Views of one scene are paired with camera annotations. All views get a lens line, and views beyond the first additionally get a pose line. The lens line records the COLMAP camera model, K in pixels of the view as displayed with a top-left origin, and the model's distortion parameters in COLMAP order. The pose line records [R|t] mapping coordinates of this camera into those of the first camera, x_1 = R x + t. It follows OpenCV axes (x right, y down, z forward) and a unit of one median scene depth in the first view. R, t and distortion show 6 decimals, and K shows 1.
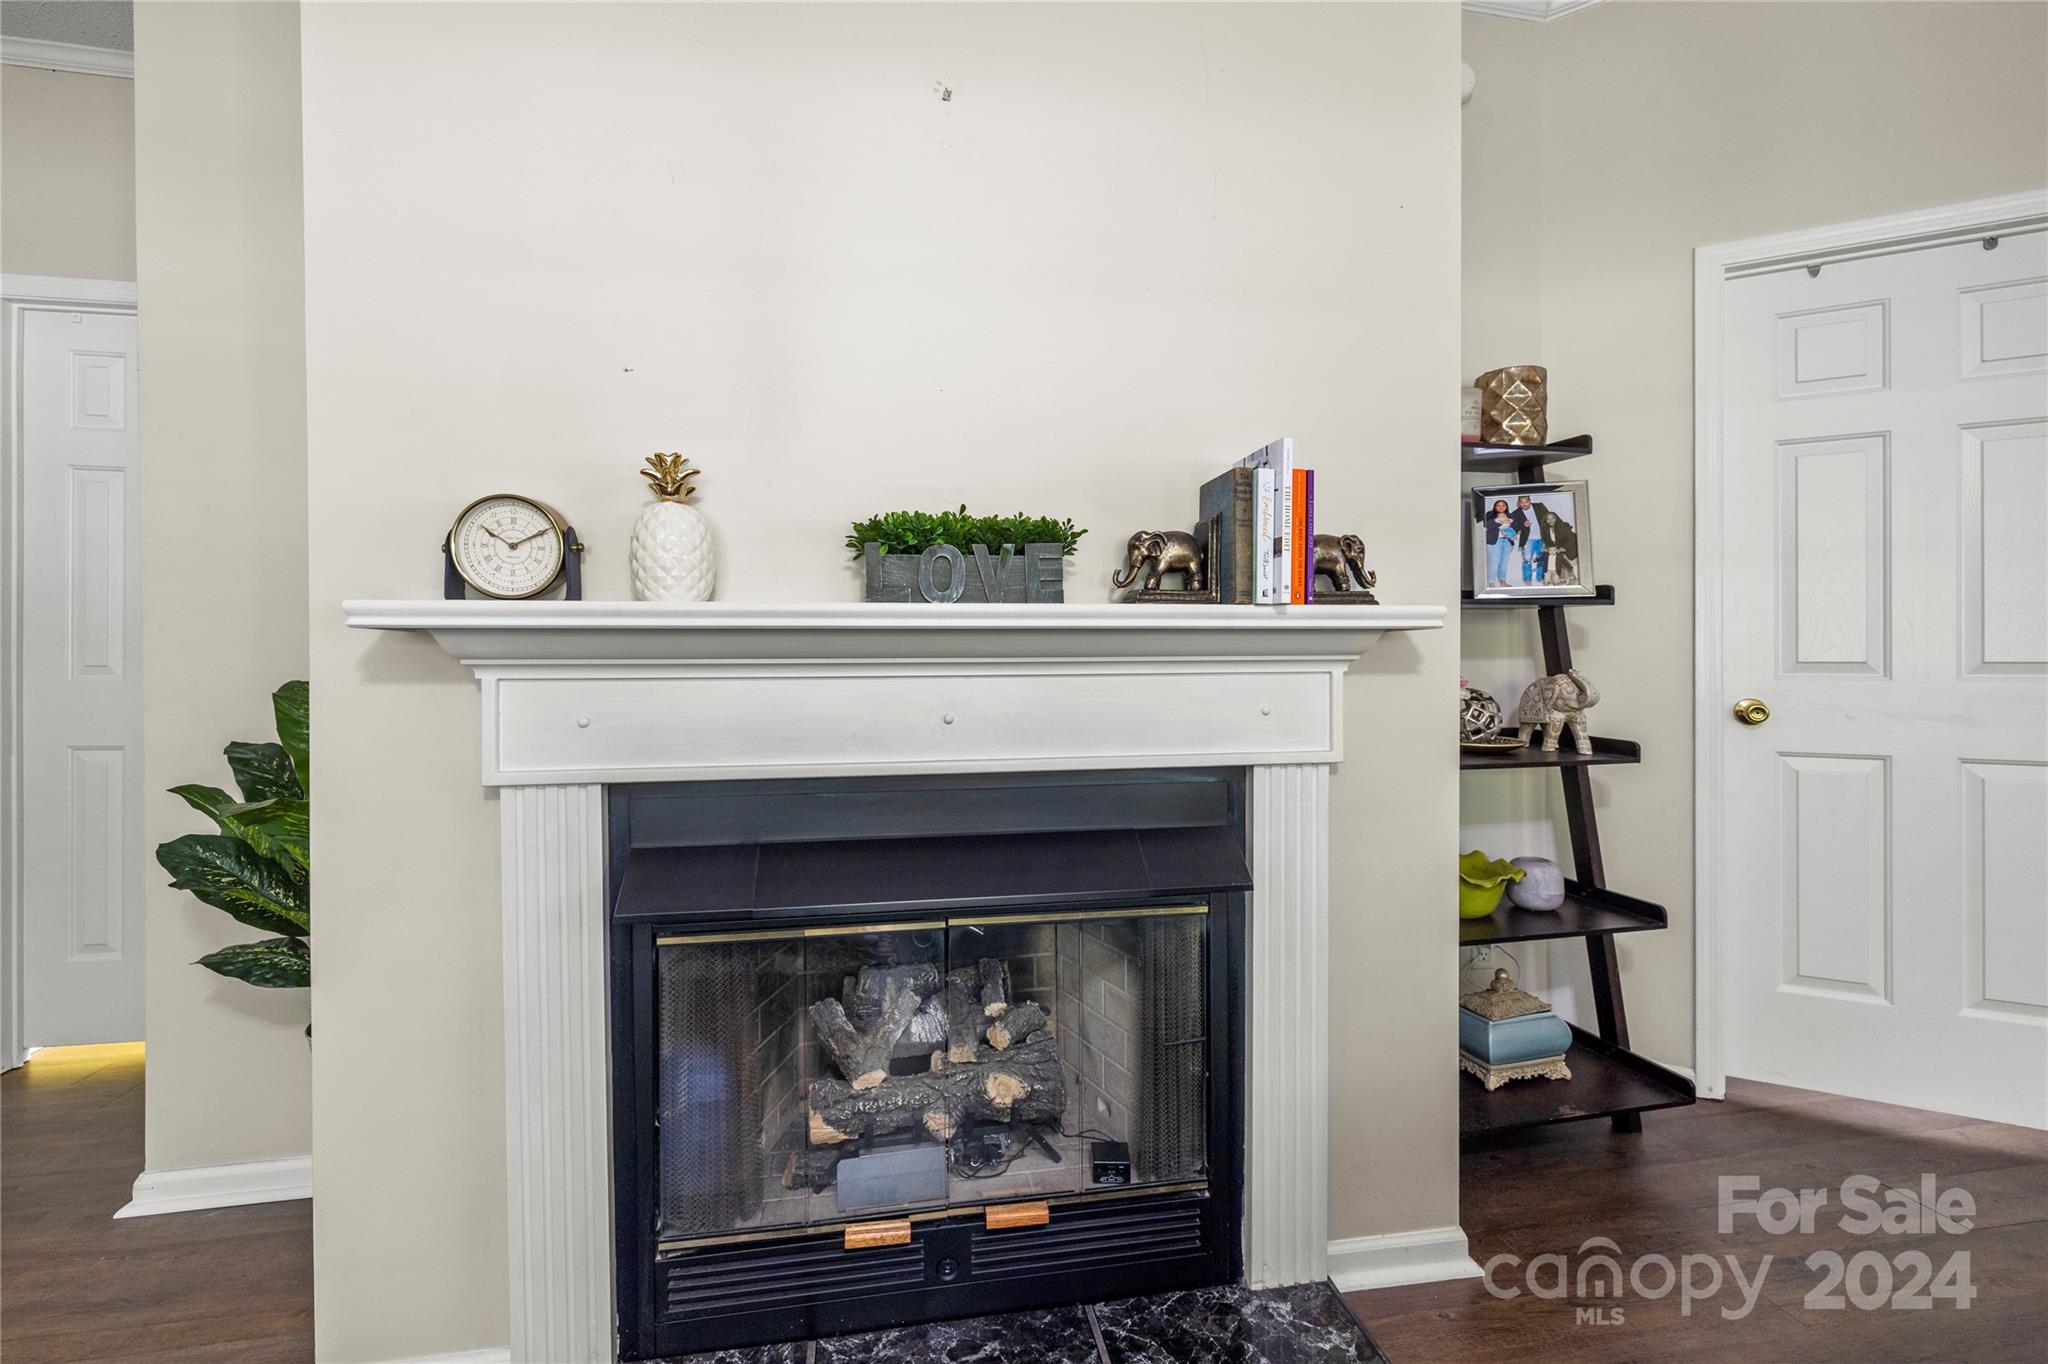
lens RADIAL K [[880.9, 0, 988.0], [0, 880.9, 652.4], [0, 0, 1]] dist [0.015449, 0.000064]
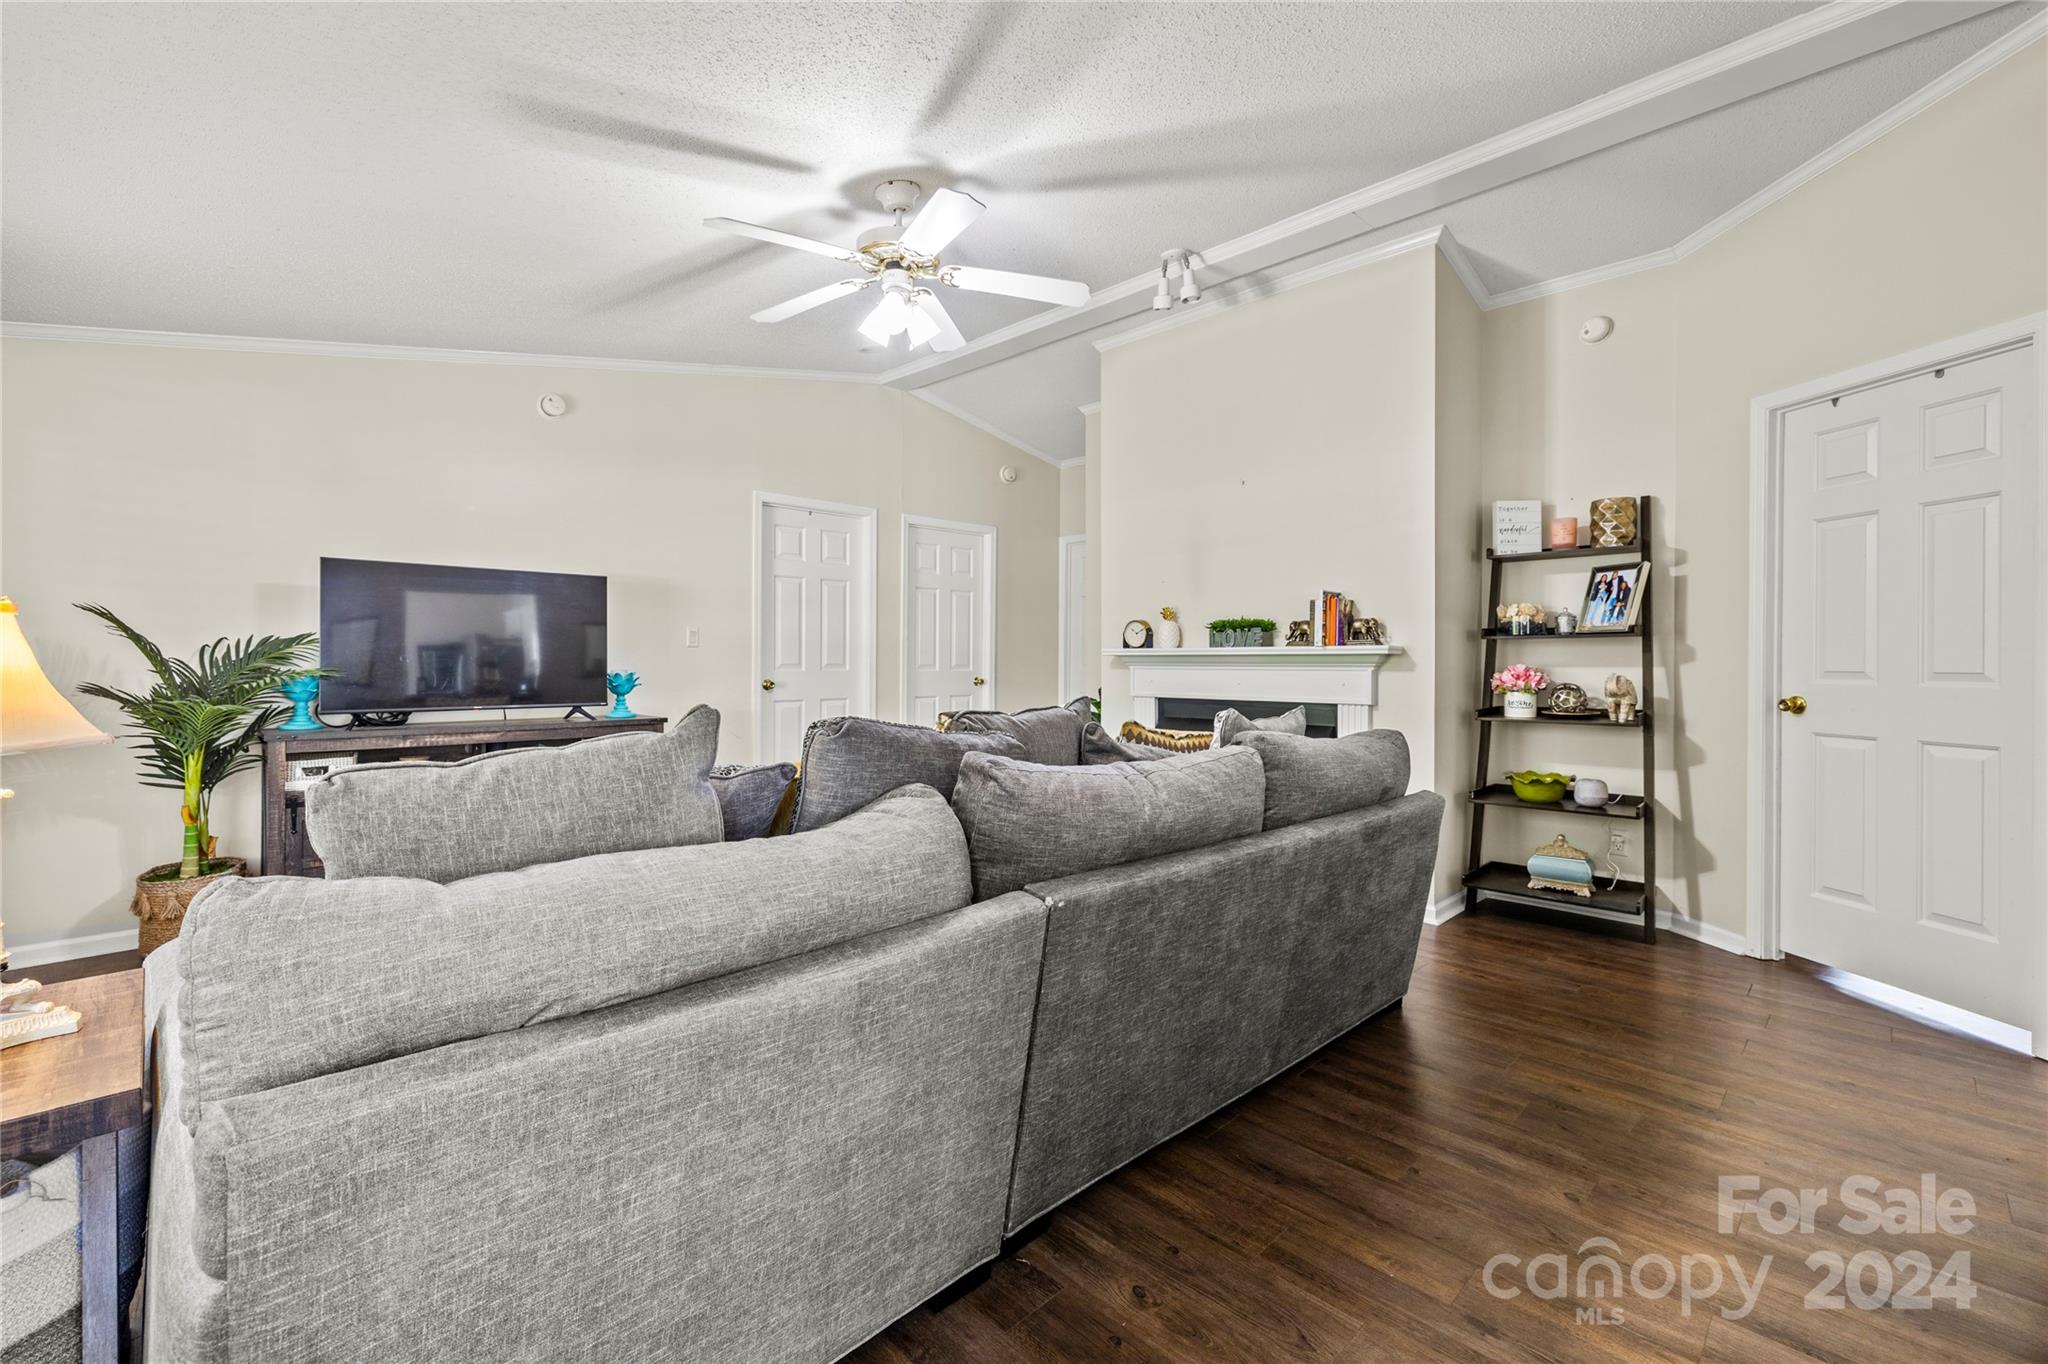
lens RADIAL K [[880.9, 0, 1021.3], [0, 880.9, 665.3], [0, 0, 1]] dist [0.015449, 0.000064]
pose [[0.555511, 0.009352, -0.831456, 2.182103], [0.001702, 0.999922, 0.012383, -0.030346], [0.831507, -0.008294, 0.555452, -1.413444]]
